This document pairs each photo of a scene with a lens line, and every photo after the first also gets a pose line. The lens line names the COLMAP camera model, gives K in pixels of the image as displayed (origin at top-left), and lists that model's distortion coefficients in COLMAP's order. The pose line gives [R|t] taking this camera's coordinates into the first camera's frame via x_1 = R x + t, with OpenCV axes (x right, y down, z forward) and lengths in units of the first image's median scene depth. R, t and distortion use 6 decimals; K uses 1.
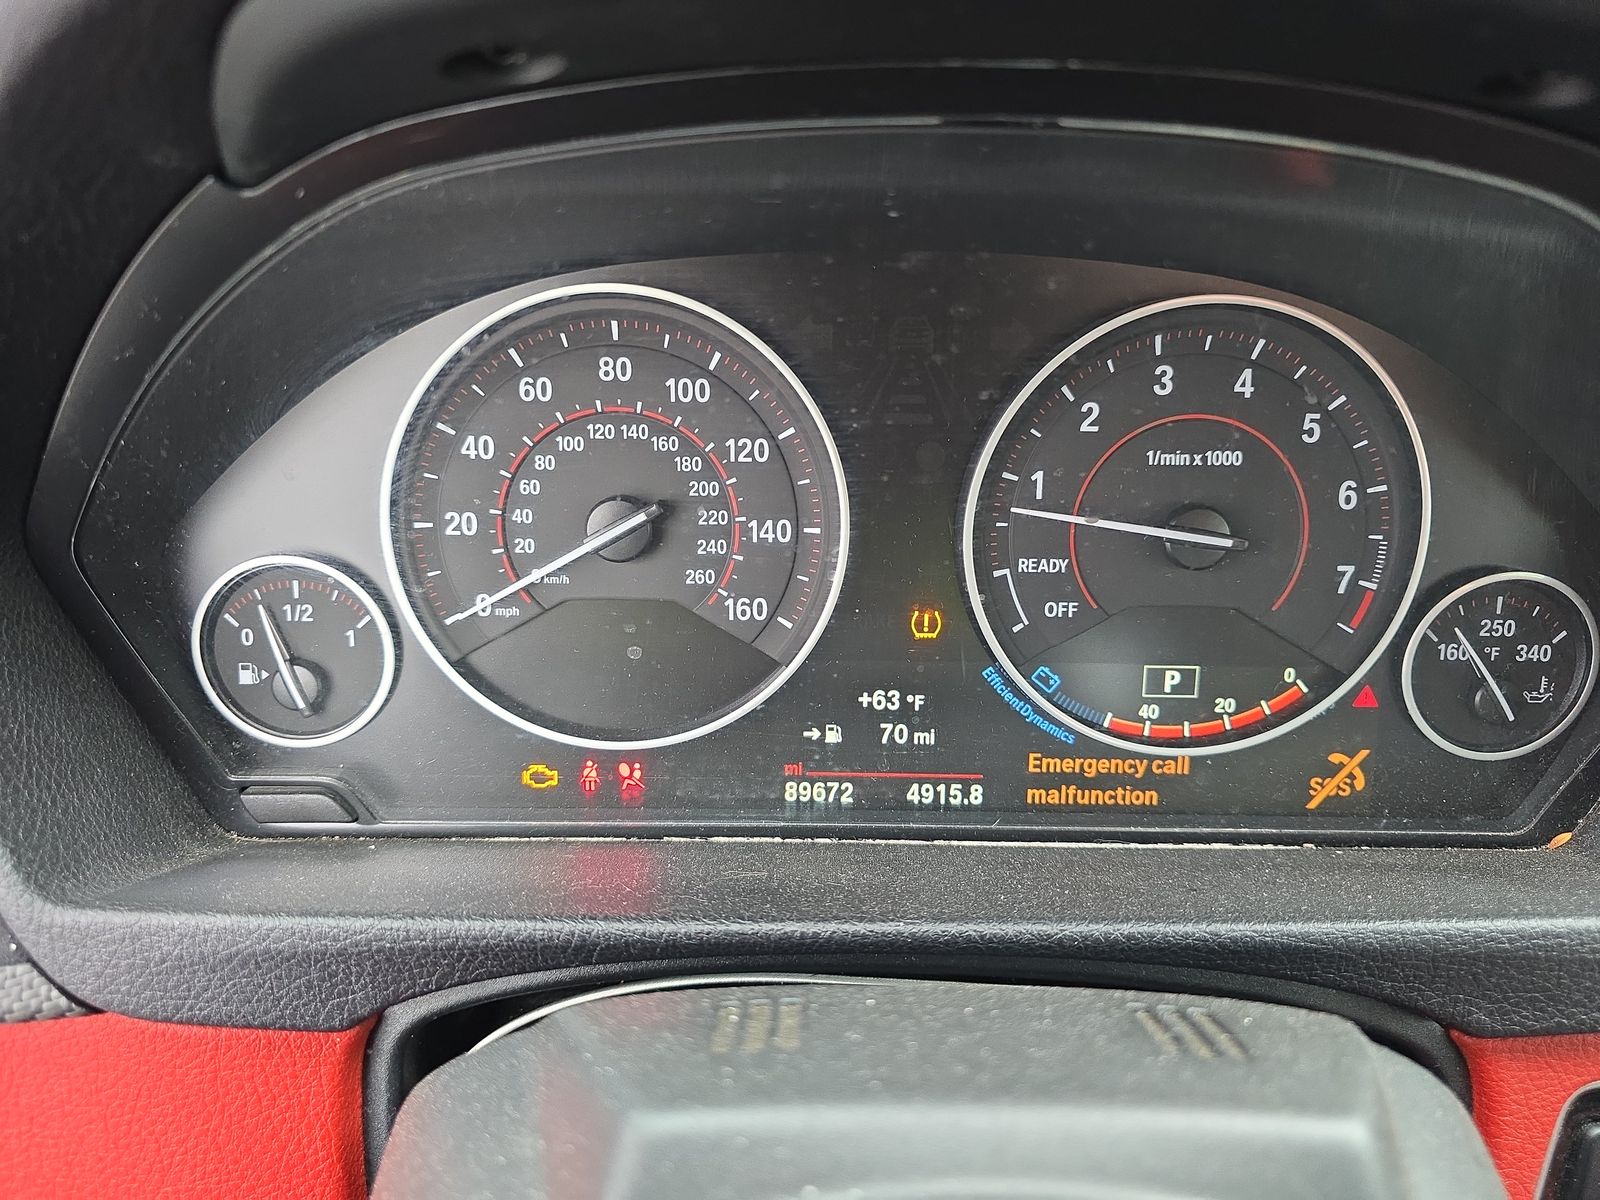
lens RADIAL K [[1065.4, 0, 800.0], [0, 1065.4, 600.0], [0, 0, 1]] dist [0.008468, -0.021990]
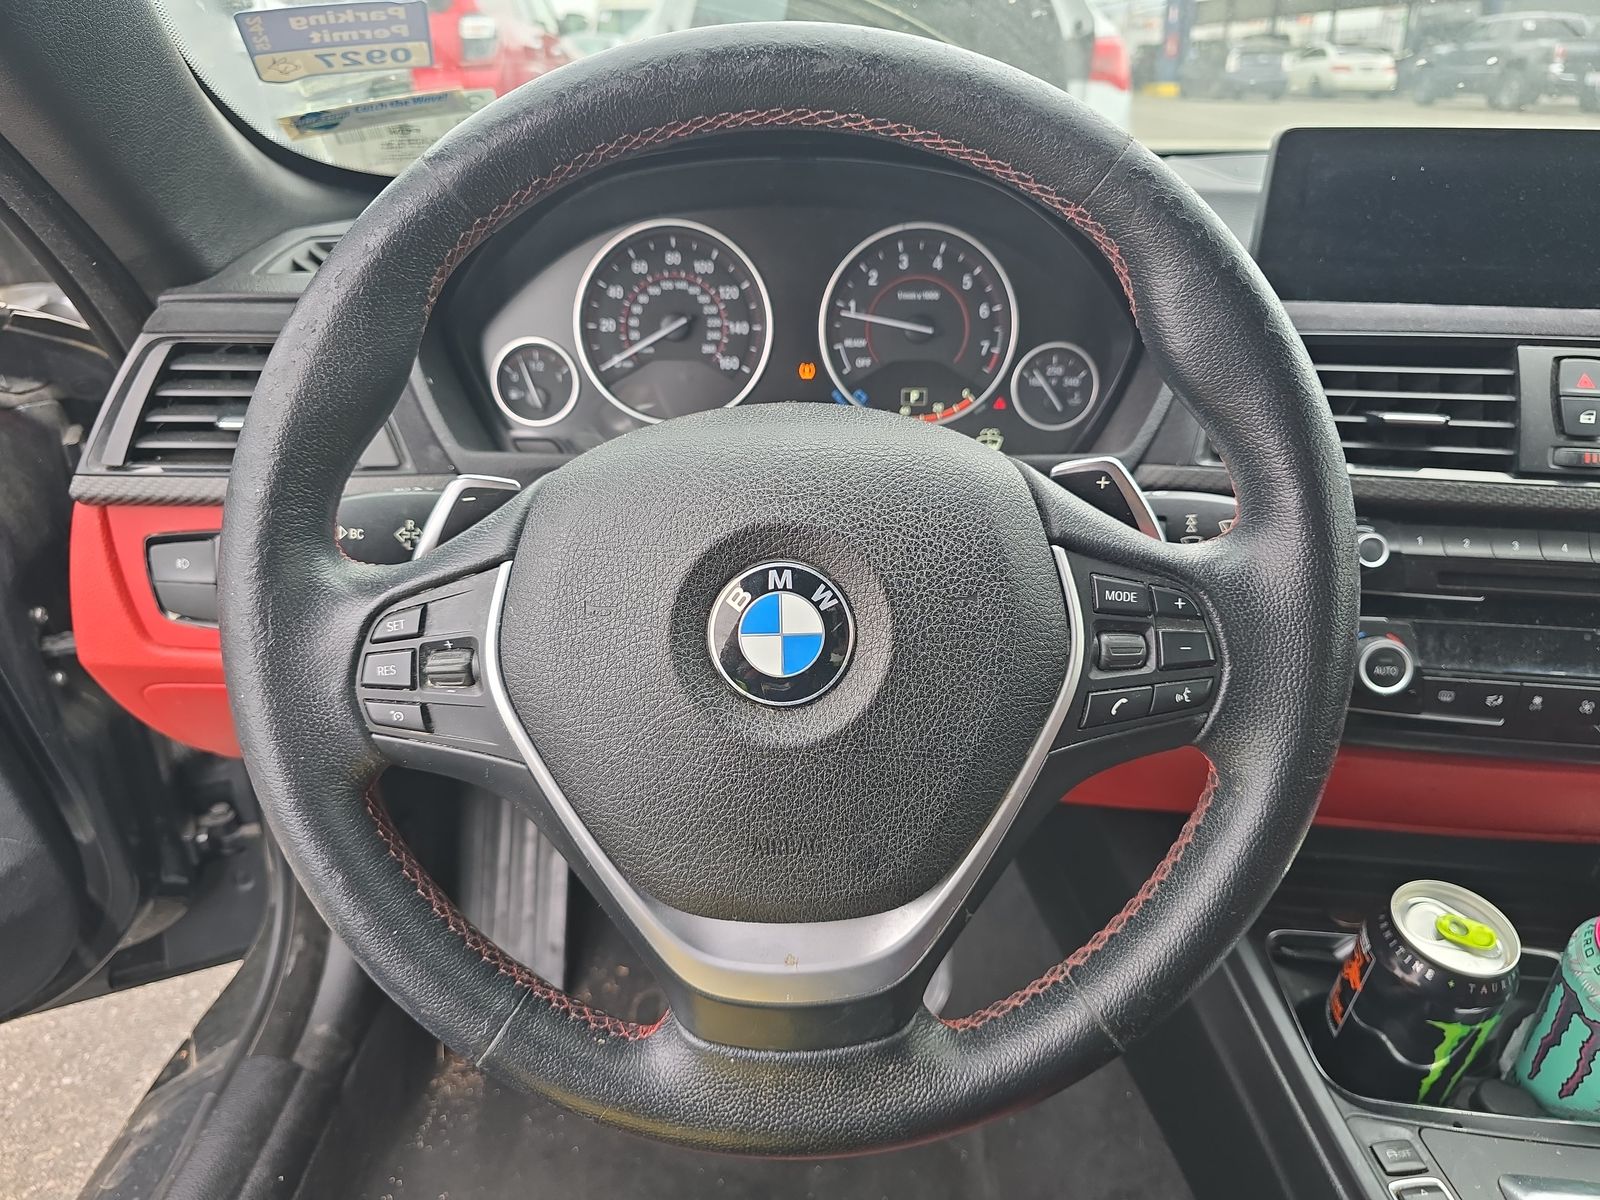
lens RADIAL K [[1070.5, 0, 800.0], [0, 1070.5, 600.0], [0, 0, 1]] dist [0.033616, -0.057181]
pose [[0.999969, -0.004344, -0.006512, 0.120445], [0.004325, 0.999987, -0.002846, 0.544183], [0.006524, 0.002818, 0.999975, -1.370386]]
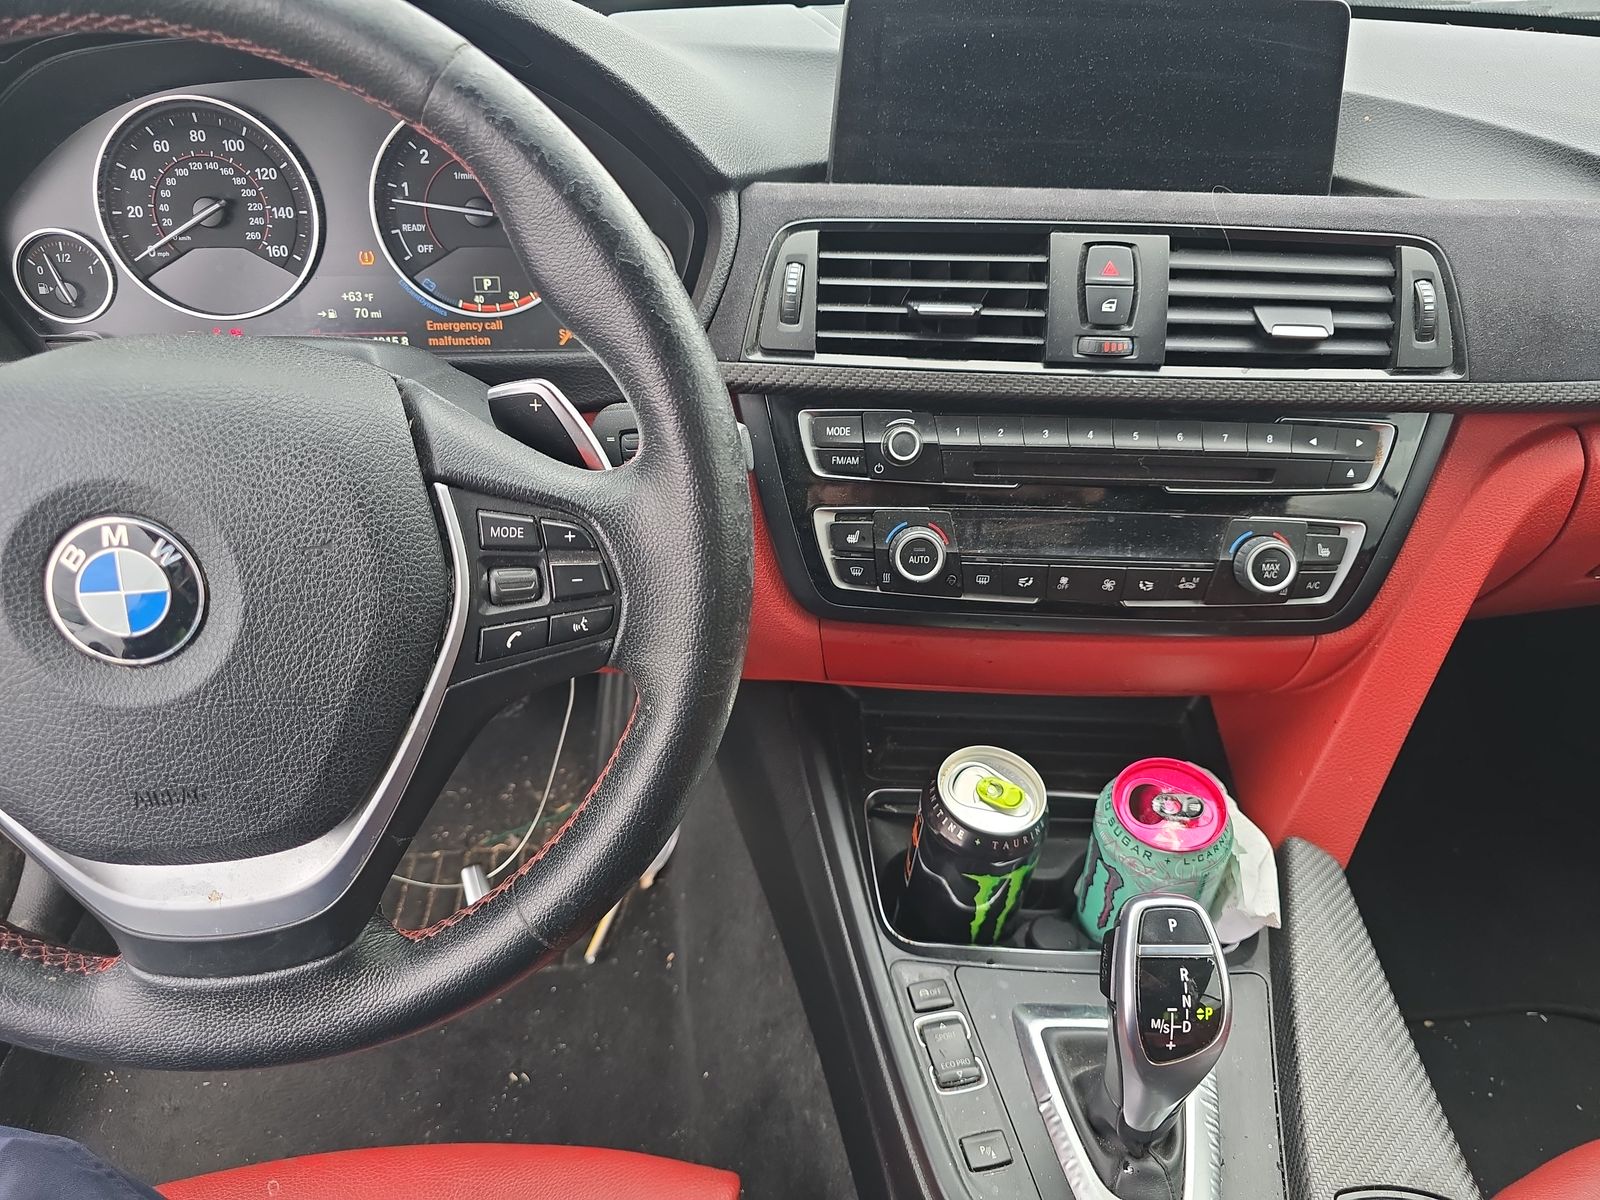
lens RADIAL K [[1065.4, 0, 800.0], [0, 1065.4, 600.0], [0, 0, 1]] dist [0.008468, -0.021990]
pose [[0.994344, -0.049608, 0.093909, 0.786710], [0.034579, 0.987249, 0.155382, 0.419203], [-0.100420, -0.151256, 0.983381, -1.388837]]
